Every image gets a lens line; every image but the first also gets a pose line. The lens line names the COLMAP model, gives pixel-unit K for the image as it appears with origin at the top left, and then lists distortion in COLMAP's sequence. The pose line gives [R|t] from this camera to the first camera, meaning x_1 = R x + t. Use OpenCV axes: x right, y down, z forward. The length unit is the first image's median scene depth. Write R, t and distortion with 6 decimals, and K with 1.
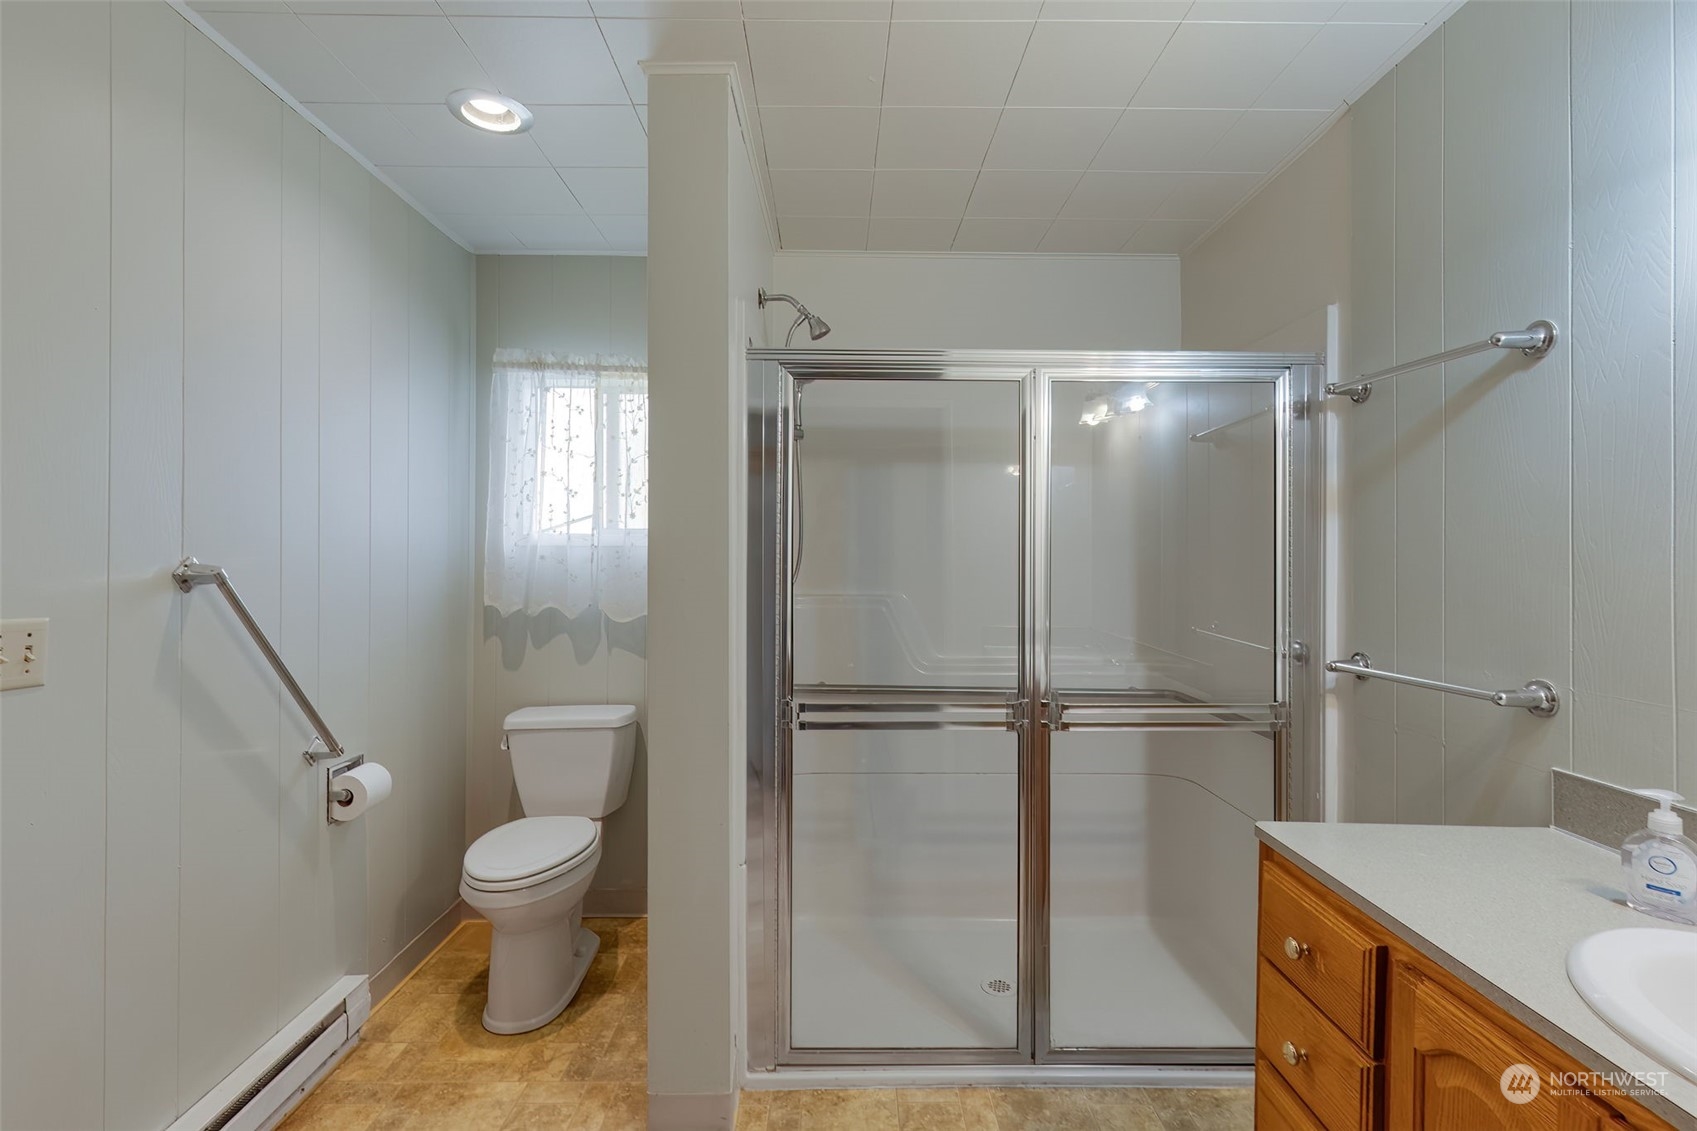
lens RADIAL K [[761.6, 0, 838.2], [0, 761.6, 547.3], [0, 0, 1]] dist [0.001951, 0.000910]
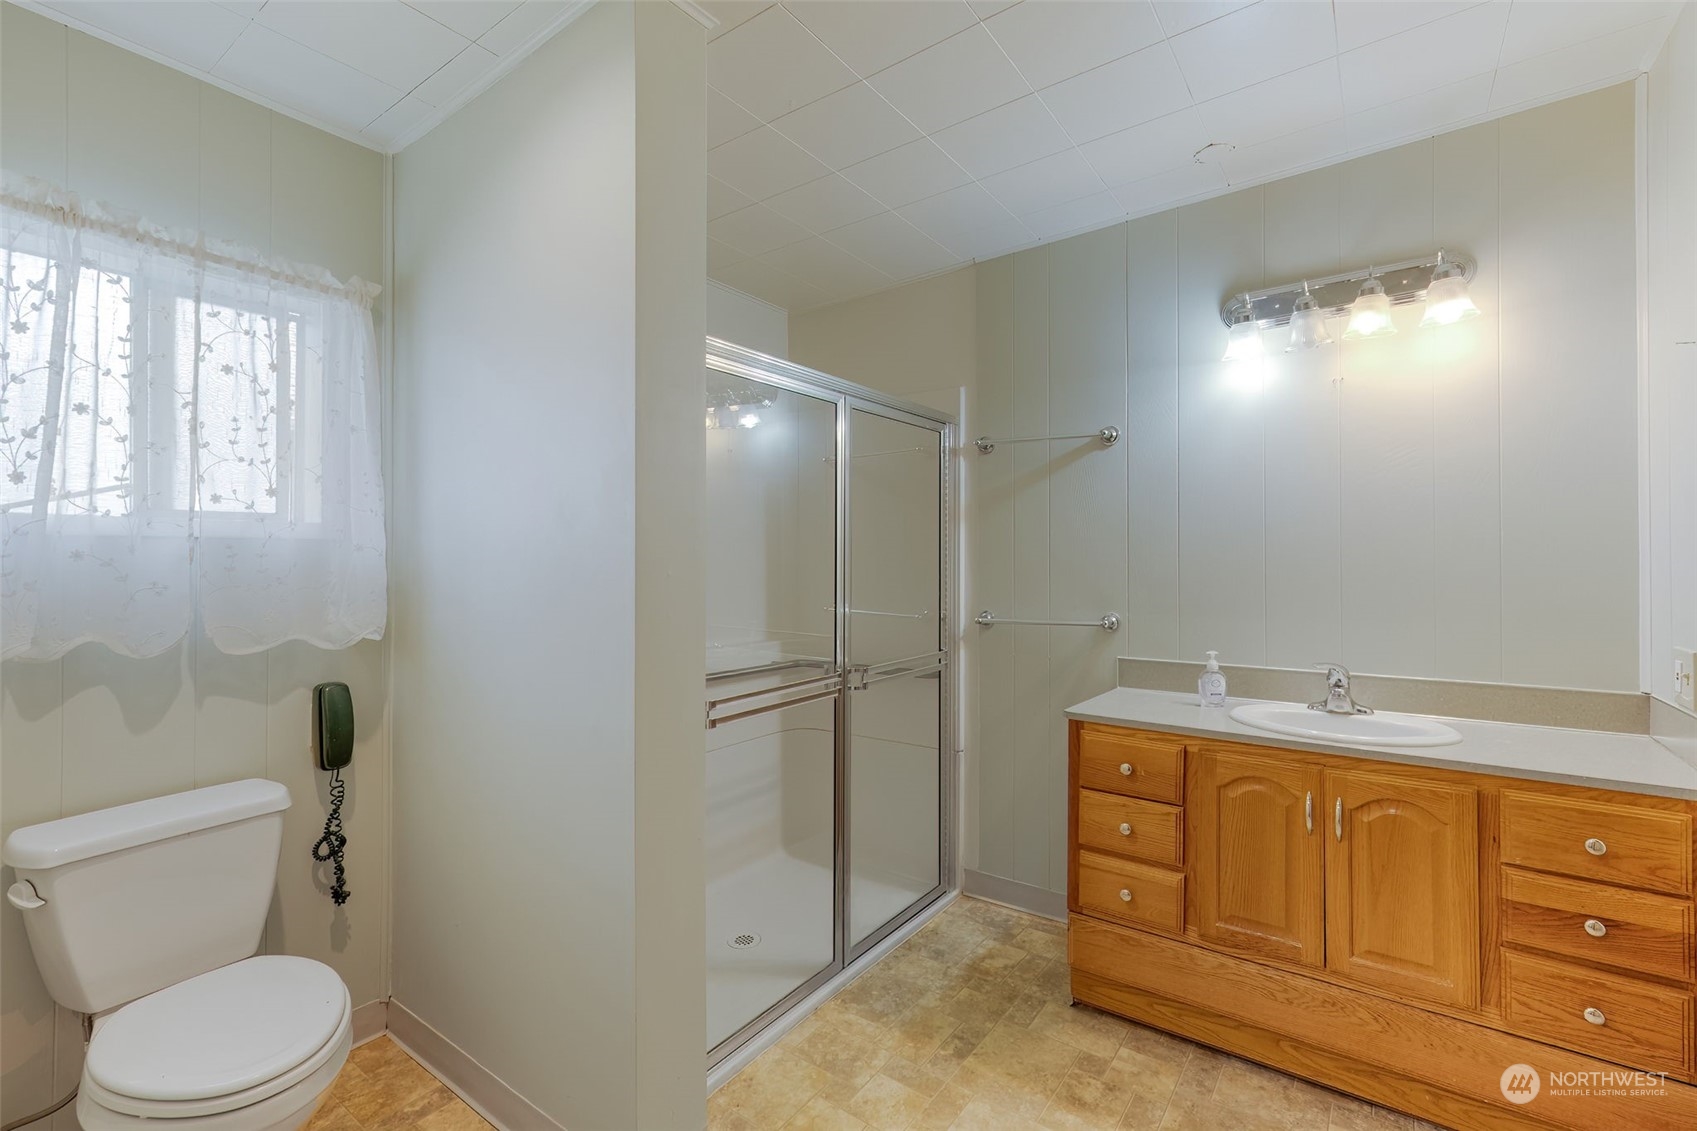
lens RADIAL K [[761.6, 0, 835.0], [0, 761.6, 550.8], [0, 0, 1]] dist [0.001951, 0.000910]
pose [[0.597990, -0.000125, 0.801504, -0.740776], [-0.002898, 0.999993, 0.002318, 0.009995], [-0.801499, -0.003708, 0.597985, 0.293857]]
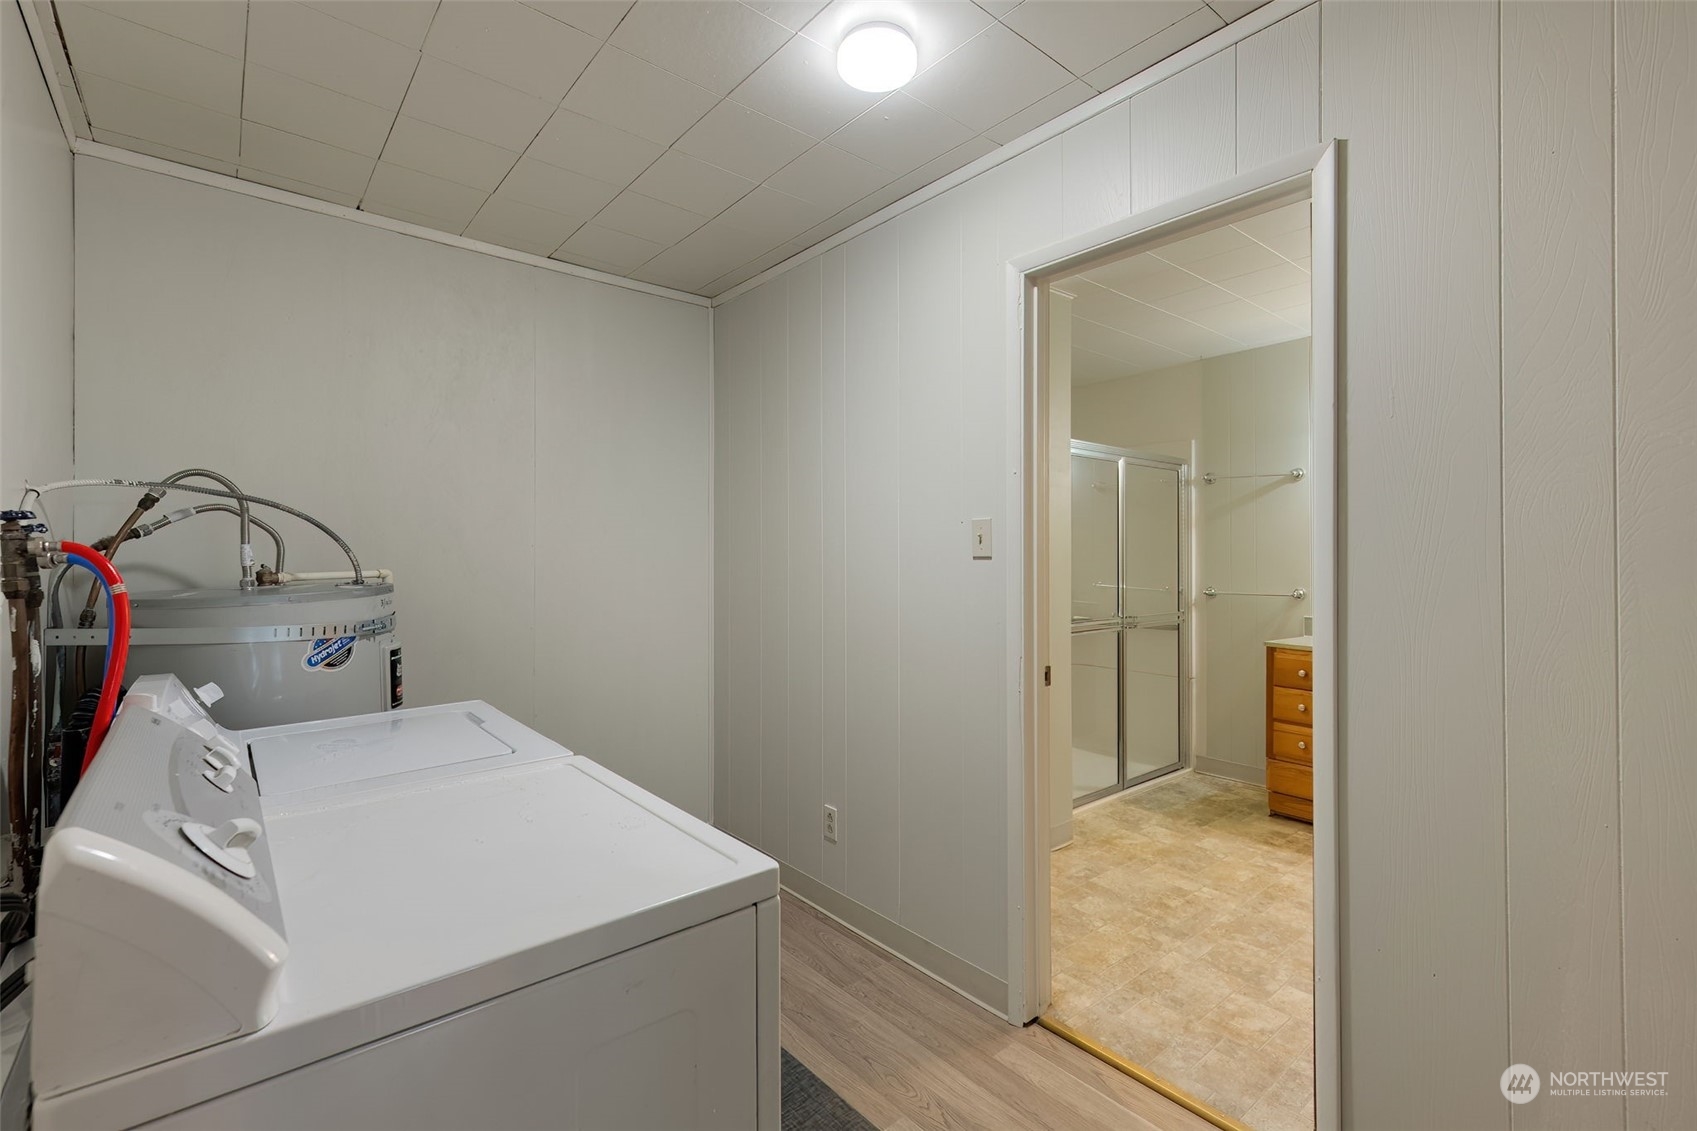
lens RADIAL K [[761.6, 0, 829.9], [0, 761.6, 544.7], [0, 0, 1]] dist [0.001951, 0.000910]
pose [[0.779852, -0.007422, 0.625920, -1.732215], [0.004791, 0.999971, 0.005888, -0.014952], [-0.625946, -0.001593, 0.779865, -0.137606]]
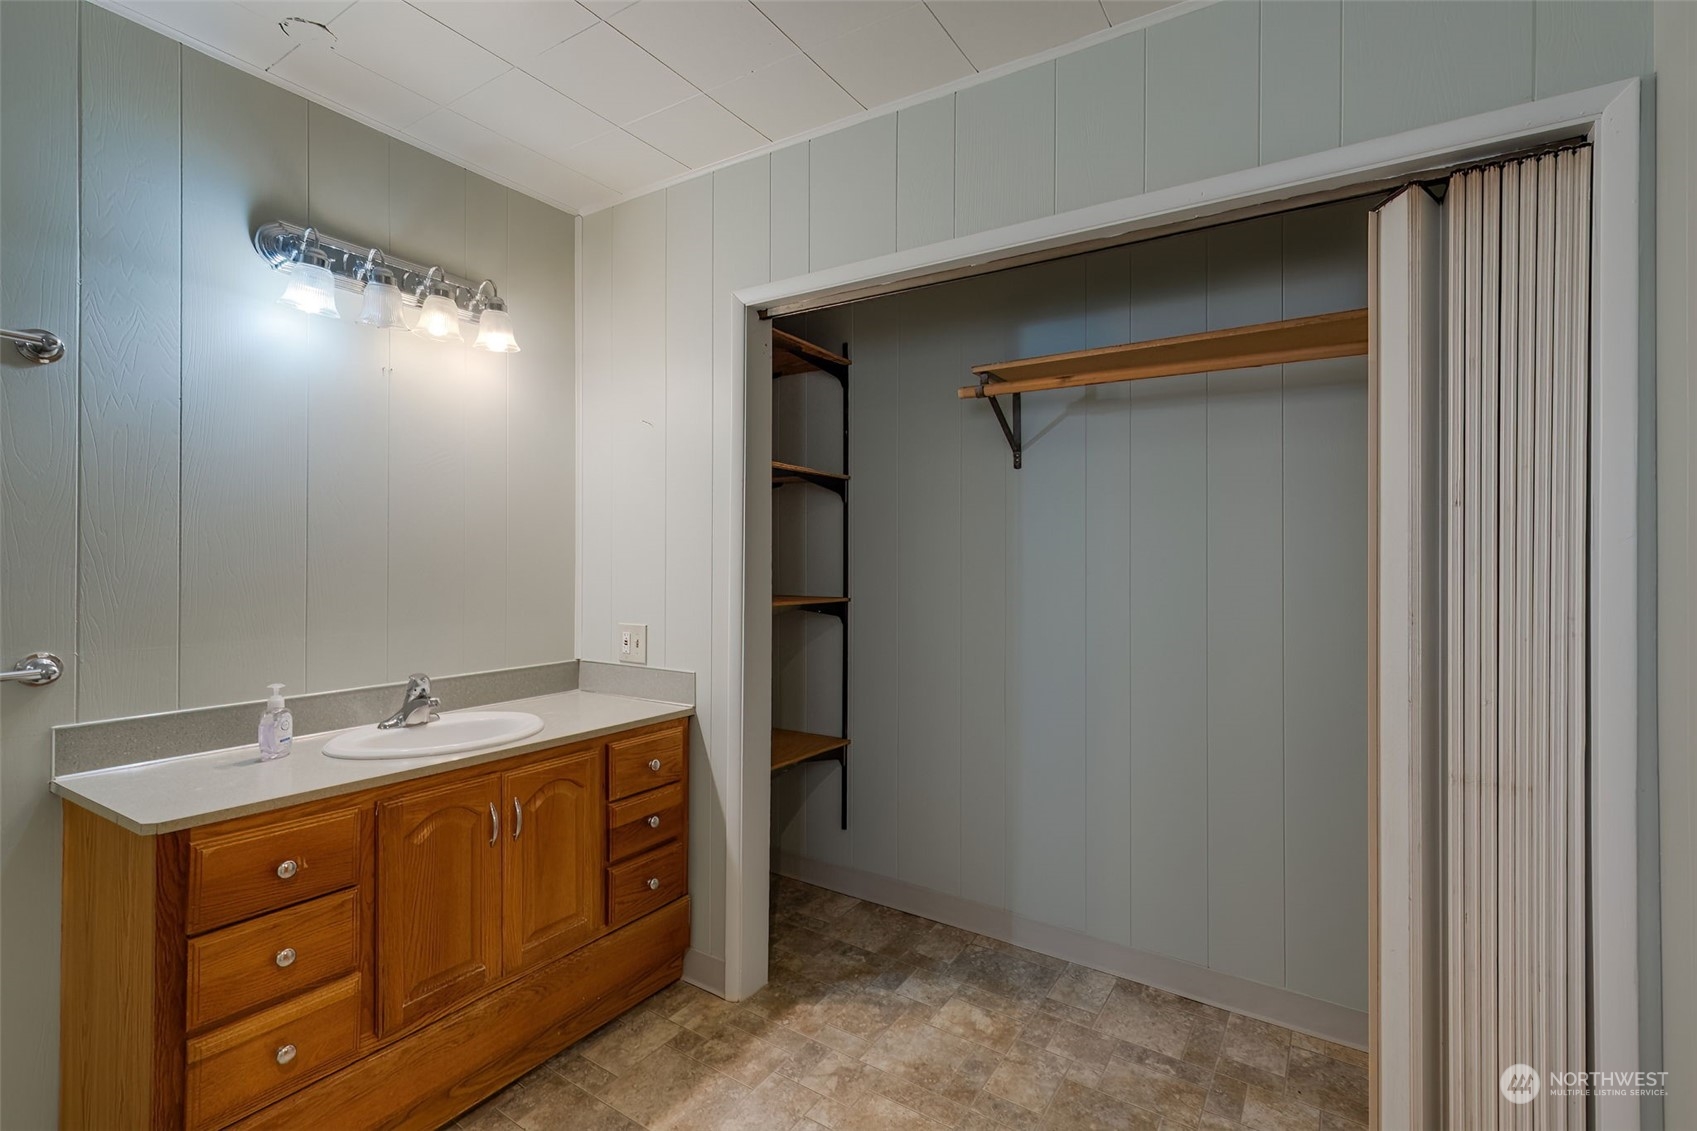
lens RADIAL K [[761.6, 0, 854.7], [0, 761.6, 563.2], [0, 0, 1]] dist [0.001951, 0.000910]
pose [[-0.845734, -0.010230, 0.533507, -0.476969], [-0.017967, 0.999795, -0.009311, 0.023003], [-0.533303, -0.017460, -0.845744, 0.953009]]
